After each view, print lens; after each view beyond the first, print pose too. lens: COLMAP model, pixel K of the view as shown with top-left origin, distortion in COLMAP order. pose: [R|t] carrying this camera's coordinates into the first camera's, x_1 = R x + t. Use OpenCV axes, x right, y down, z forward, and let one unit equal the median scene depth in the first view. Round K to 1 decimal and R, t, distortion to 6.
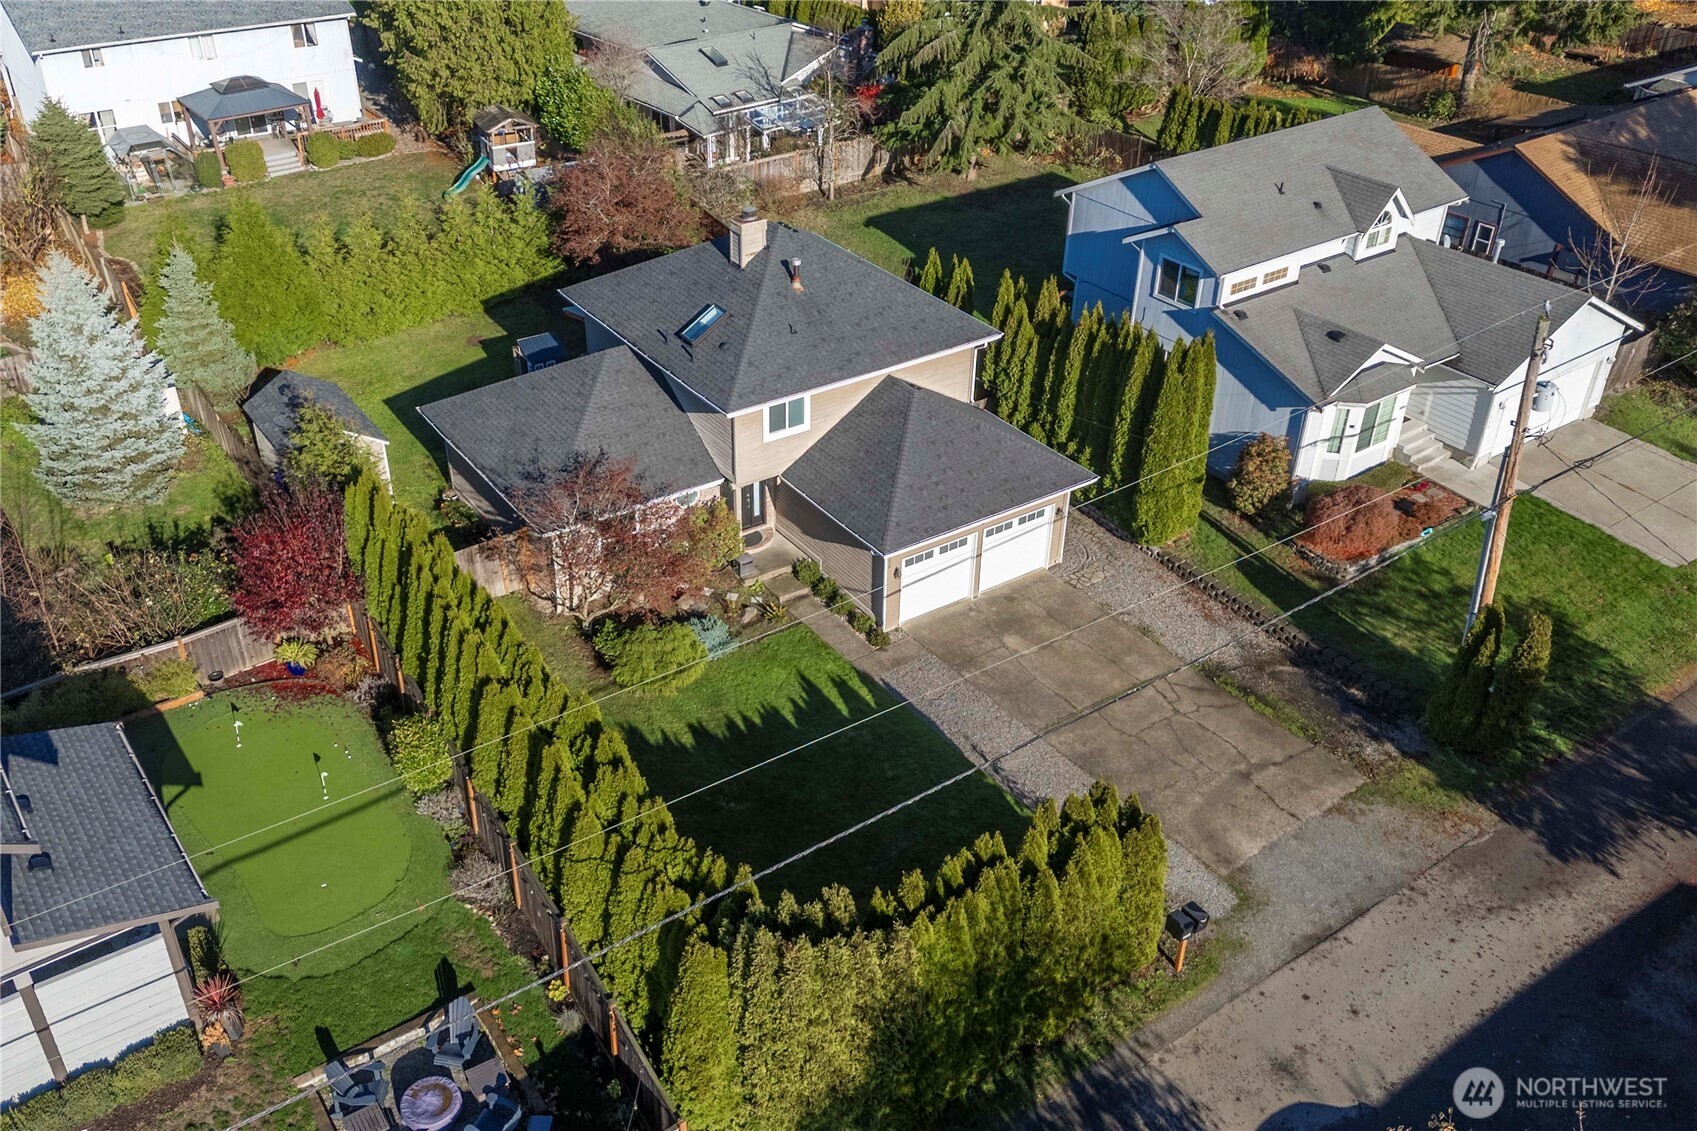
lens RADIAL K [[1439.9, 0, 848.5], [0, 1439.9, 565.5], [0, 0, 1]] dist [0.111326, 0.000615]
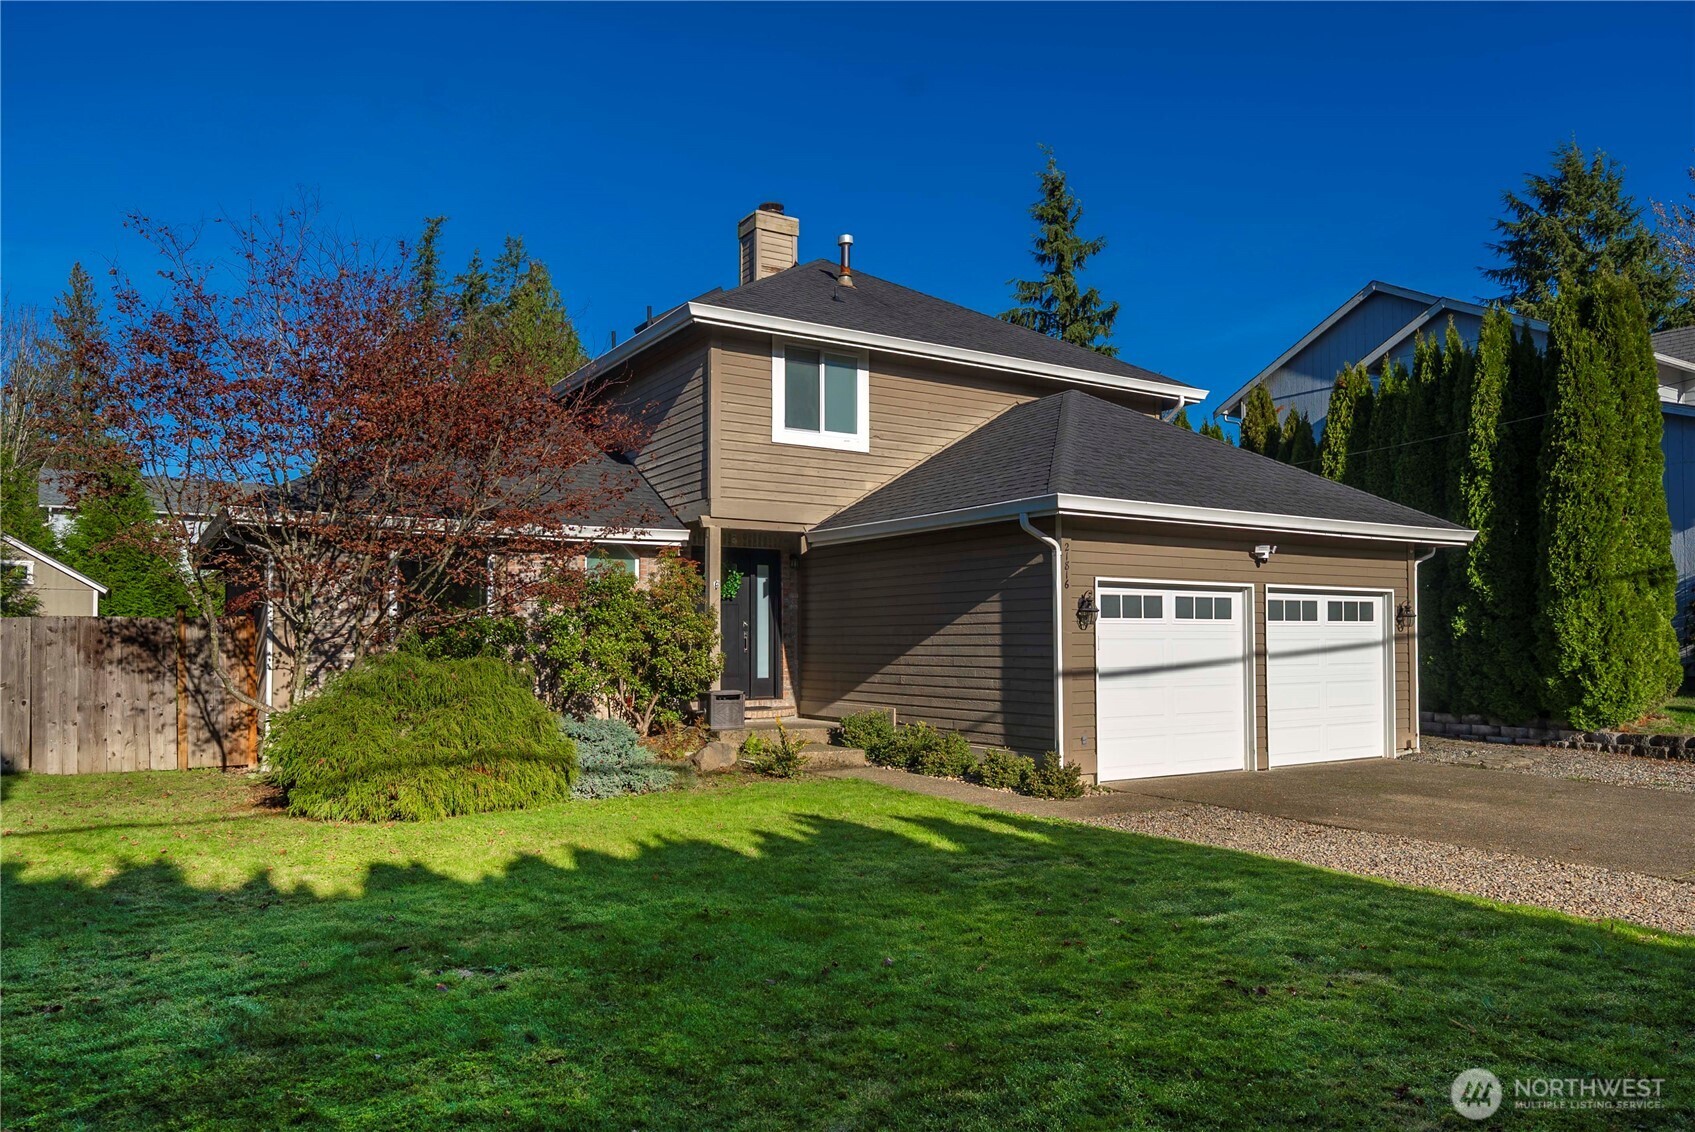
lens RADIAL K [[1149.7, 0, 847.5], [0, 1149.7, 566.0], [0, 0, 1]] dist [-0.030453, 0.001414]
pose [[0.999076, -0.009878, -0.041817, -0.017409], [-0.017074, 0.801826, -0.597313, 0.177634], [0.039430, 0.597476, 0.800917, 0.711898]]
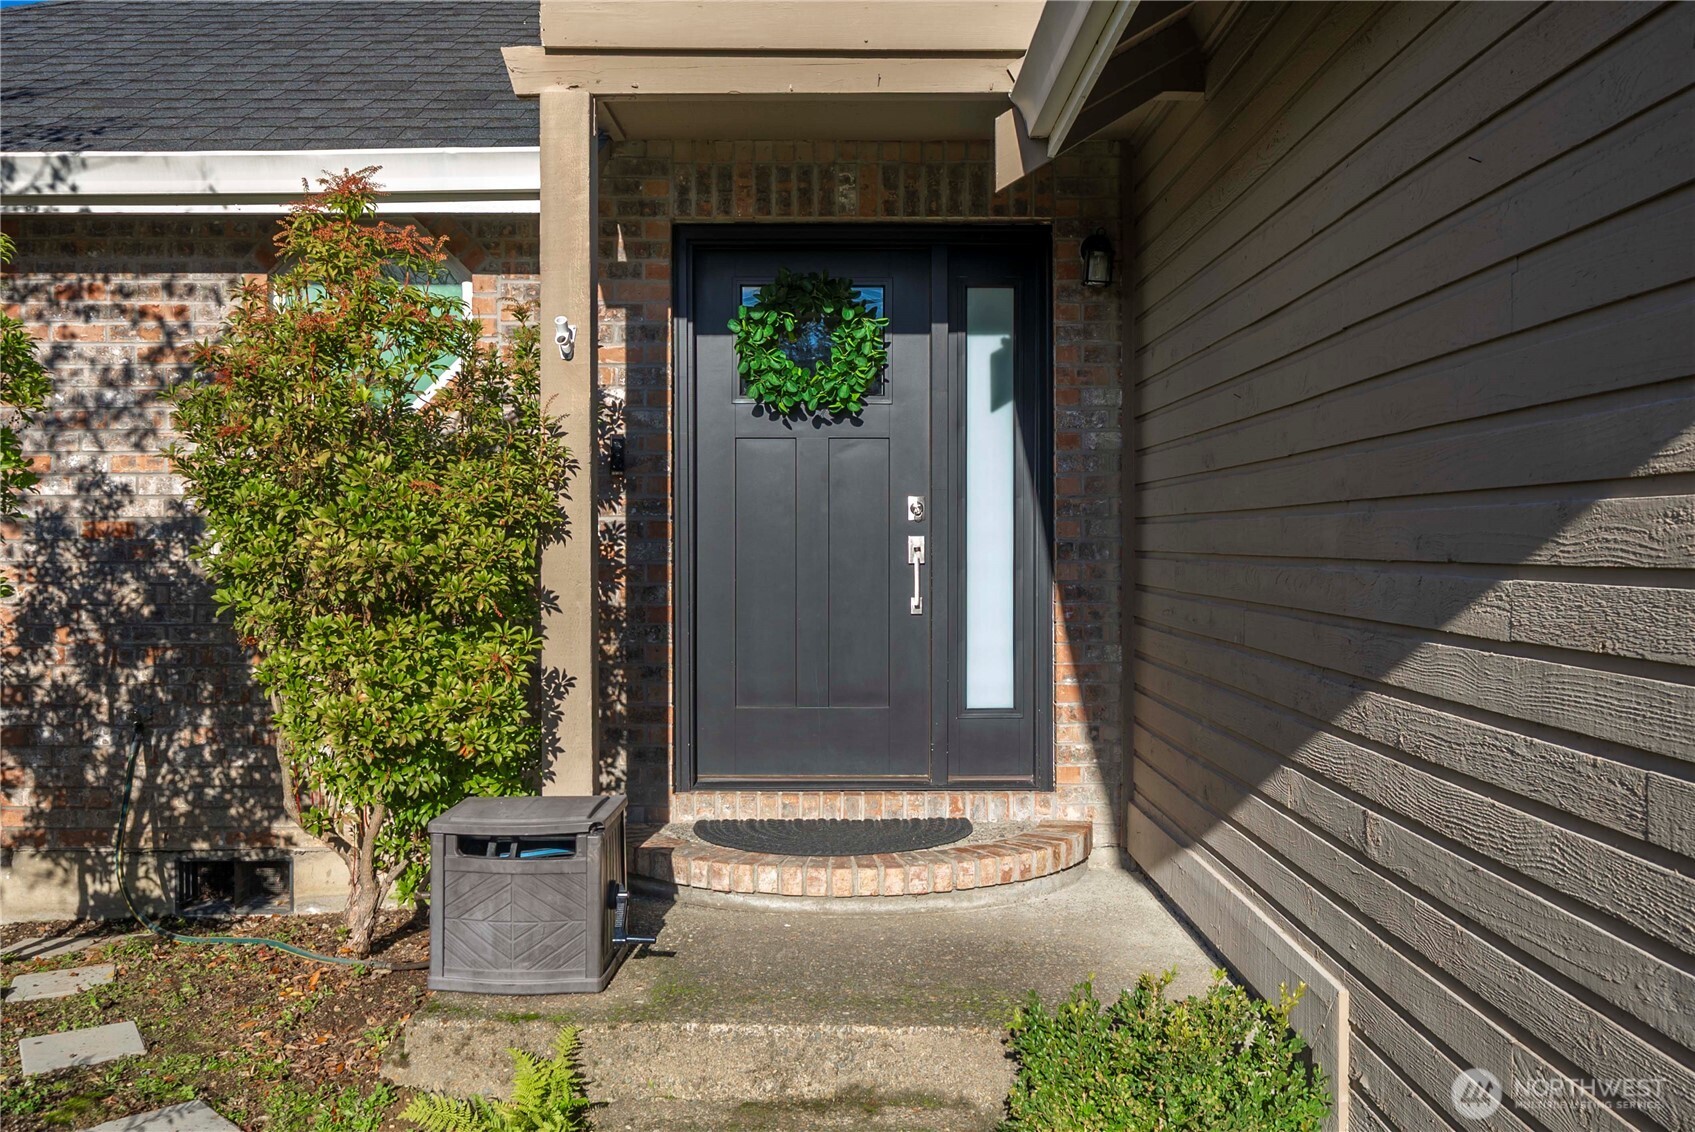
lens RADIAL K [[1592.0, 0, 735.6], [0, 1592.0, 596.3], [0, 0, 1]] dist [0.002809, -0.000029]
pose [[0.809577, 0.015066, -0.586821, 0.006032], [-0.316926, 0.852673, -0.415338, 0.022849], [0.494109, 0.522227, 0.695079, 0.945721]]
